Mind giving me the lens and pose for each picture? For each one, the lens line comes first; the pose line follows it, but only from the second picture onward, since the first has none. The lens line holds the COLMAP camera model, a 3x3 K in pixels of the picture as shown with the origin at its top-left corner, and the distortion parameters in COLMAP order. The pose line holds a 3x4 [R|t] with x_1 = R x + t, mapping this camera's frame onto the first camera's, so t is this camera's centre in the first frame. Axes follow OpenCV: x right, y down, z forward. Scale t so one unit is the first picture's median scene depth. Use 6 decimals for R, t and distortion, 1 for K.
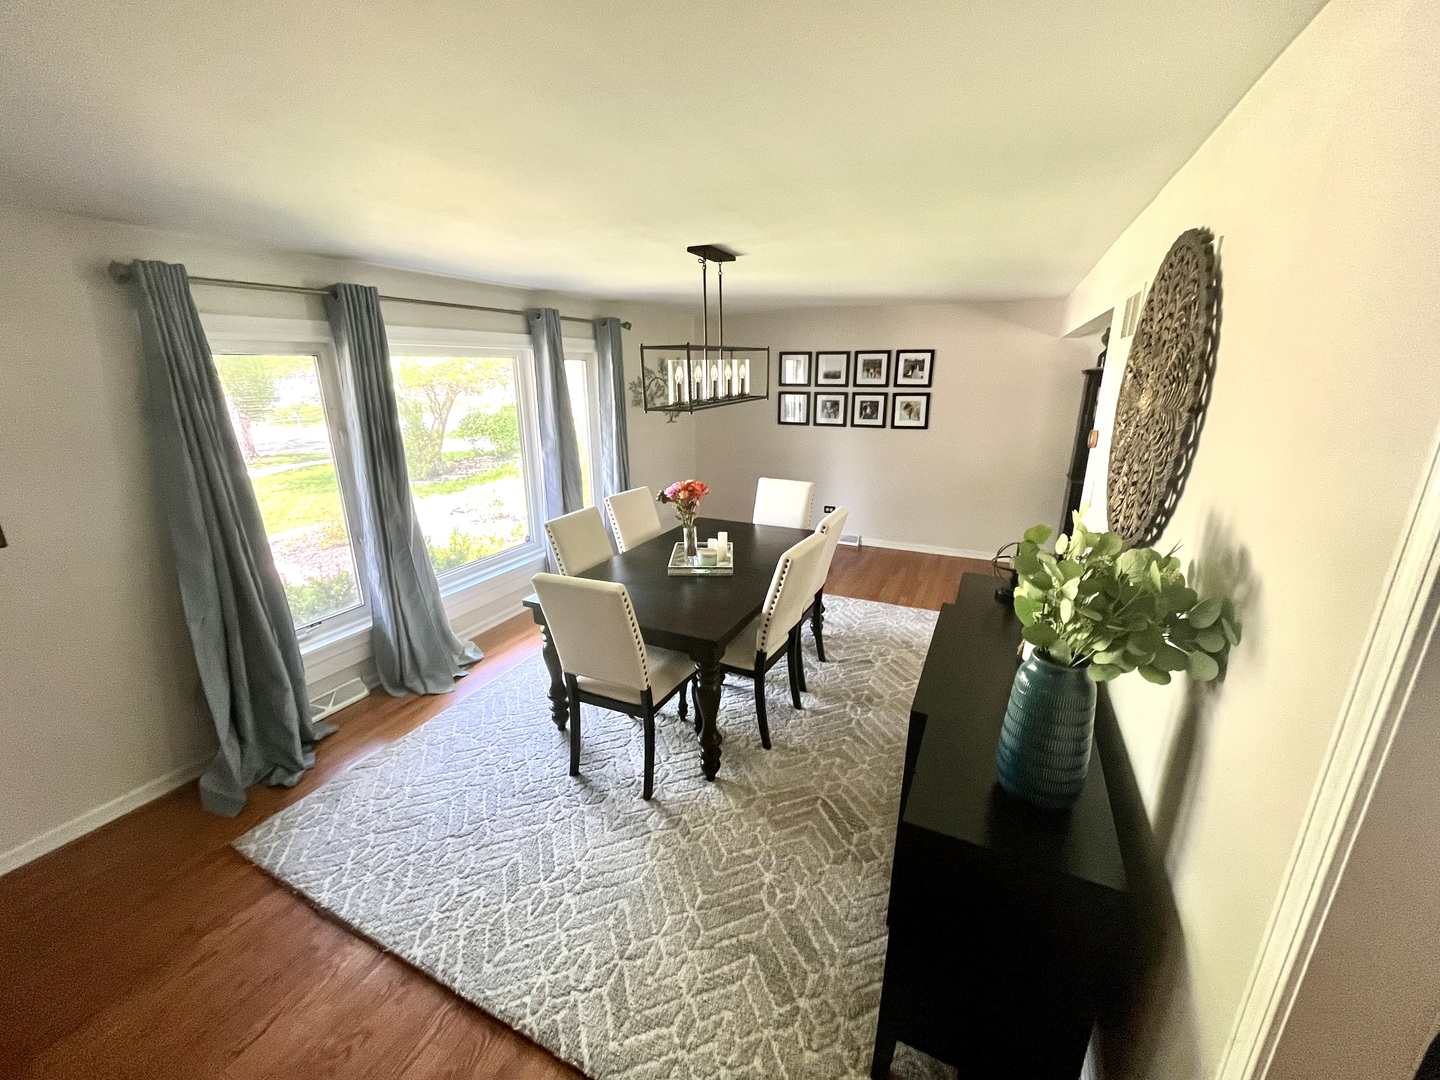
lens RADIAL K [[579.2, 0, 716.9], [0, 579.2, 537.3], [0, 0, 1]] dist [-0.002495, -0.000048]
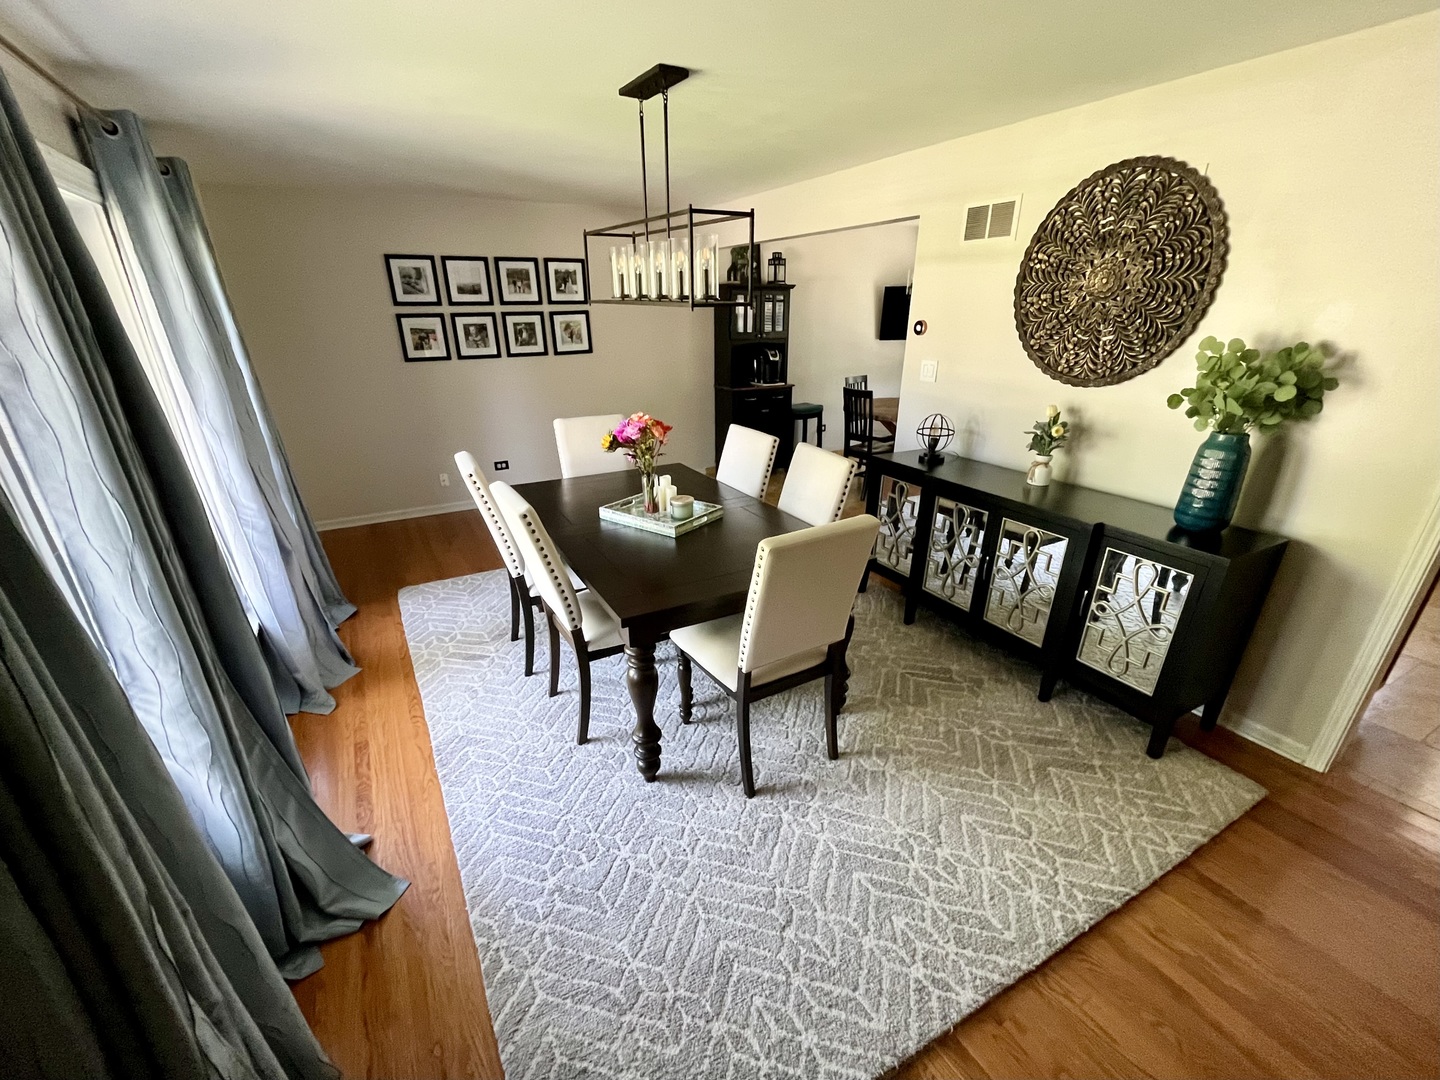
lens RADIAL K [[628.7, 0, 719.4], [0, 628.7, 594.1], [0, 0, 1]] dist [-0.001015, -0.000105]
pose [[0.574845, -0.343441, 0.742698, -0.395781], [0.231584, 0.938829, 0.254891, -0.036313], [-0.784807, 0.025474, 0.619217, 0.242041]]
